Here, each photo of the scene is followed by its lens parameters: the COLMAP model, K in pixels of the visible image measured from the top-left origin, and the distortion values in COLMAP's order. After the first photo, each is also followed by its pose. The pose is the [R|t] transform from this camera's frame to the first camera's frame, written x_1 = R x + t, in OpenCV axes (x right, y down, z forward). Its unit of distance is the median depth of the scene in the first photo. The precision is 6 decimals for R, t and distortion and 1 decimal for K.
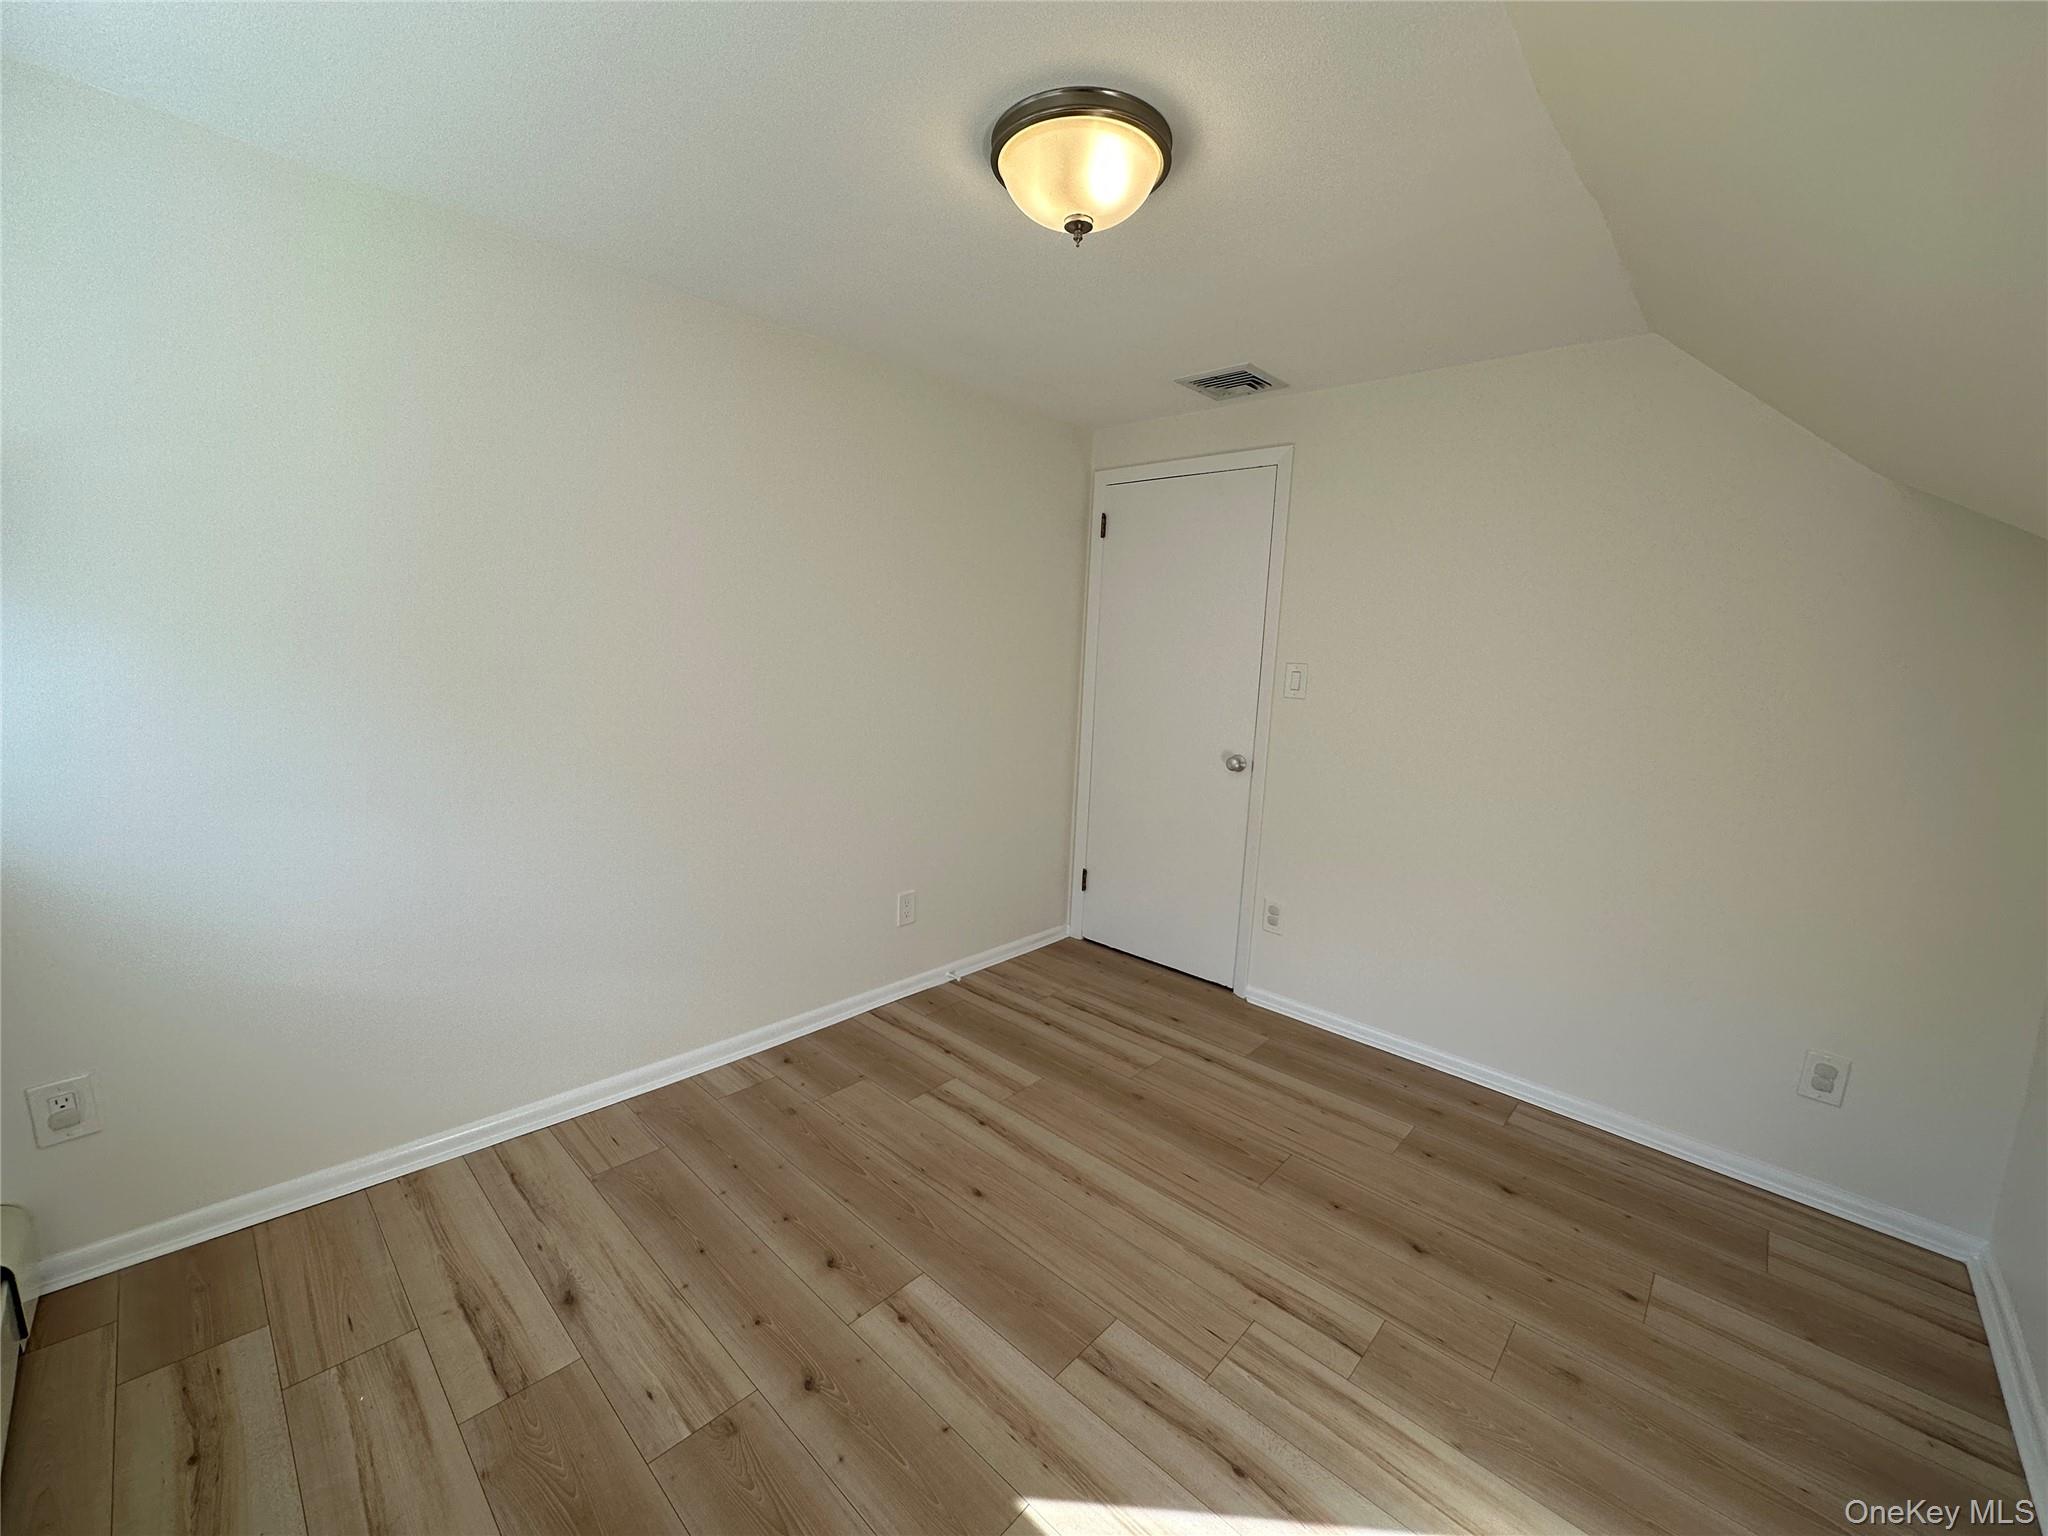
lens RADIAL K [[813.5, 0, 1024.9], [0, 813.5, 763.7], [0, 0, 1]] dist [-0.000791, 0.000391]
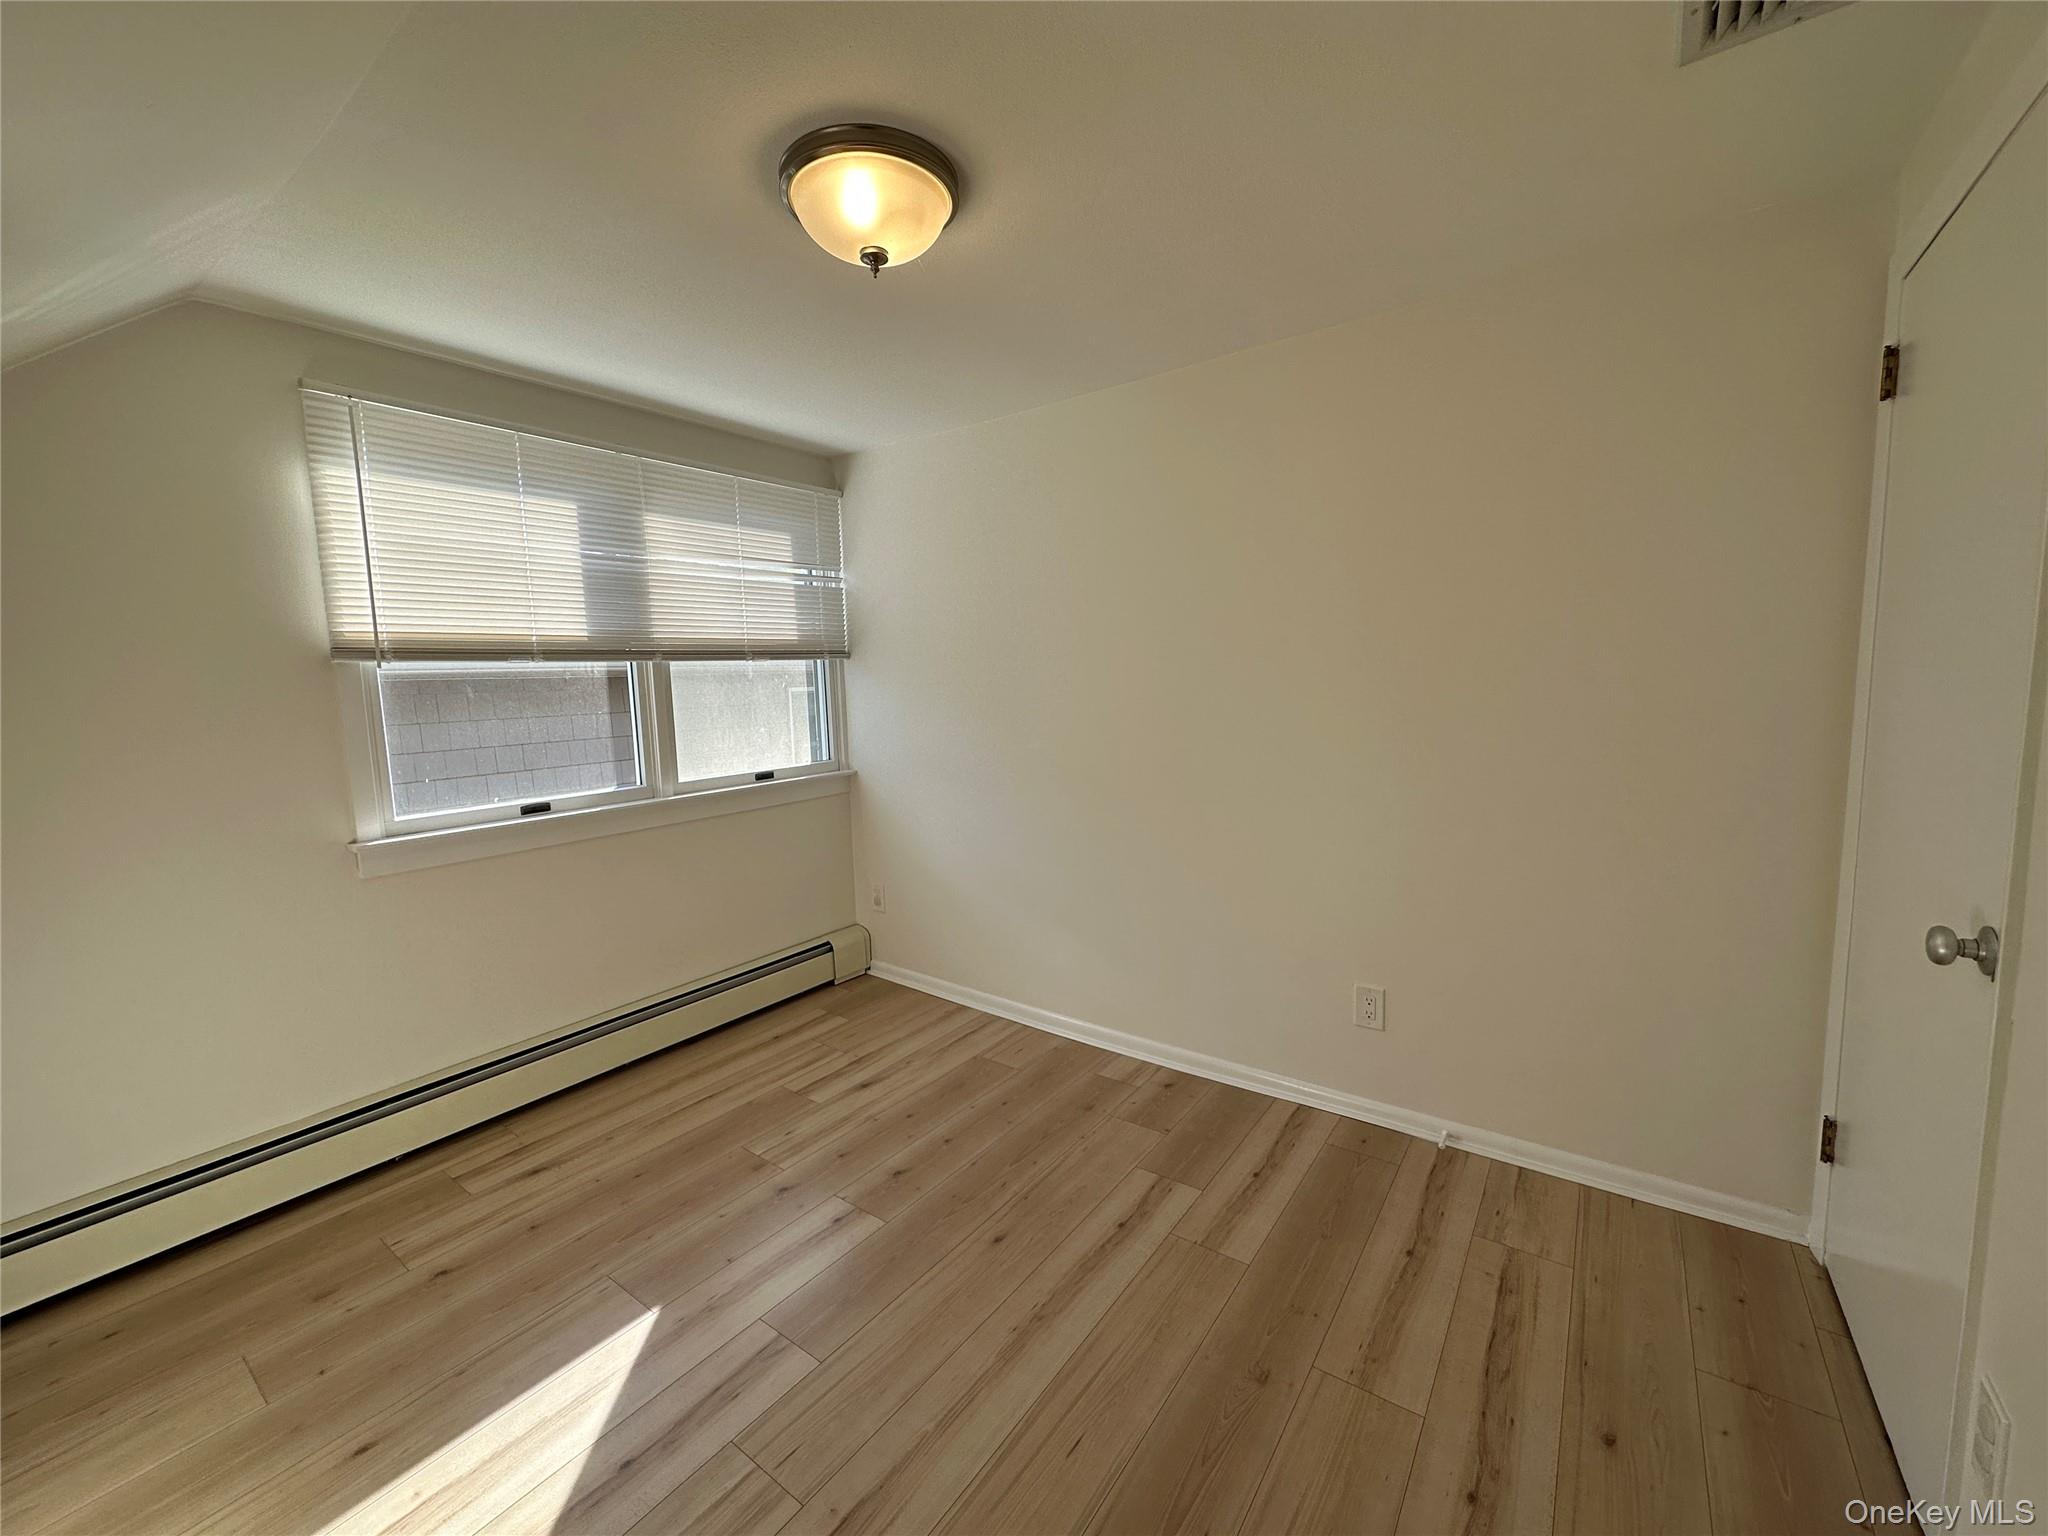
lens RADIAL K [[813.5, 0, 1024.9], [0, 813.5, 763.7], [0, 0, 1]] dist [-0.000791, 0.000391]
pose [[0.119122, 0.063878, -0.990823, 0.804265], [-0.111962, 0.992427, 0.050520, -0.076433], [0.986547, 0.104916, 0.125371, 0.794965]]
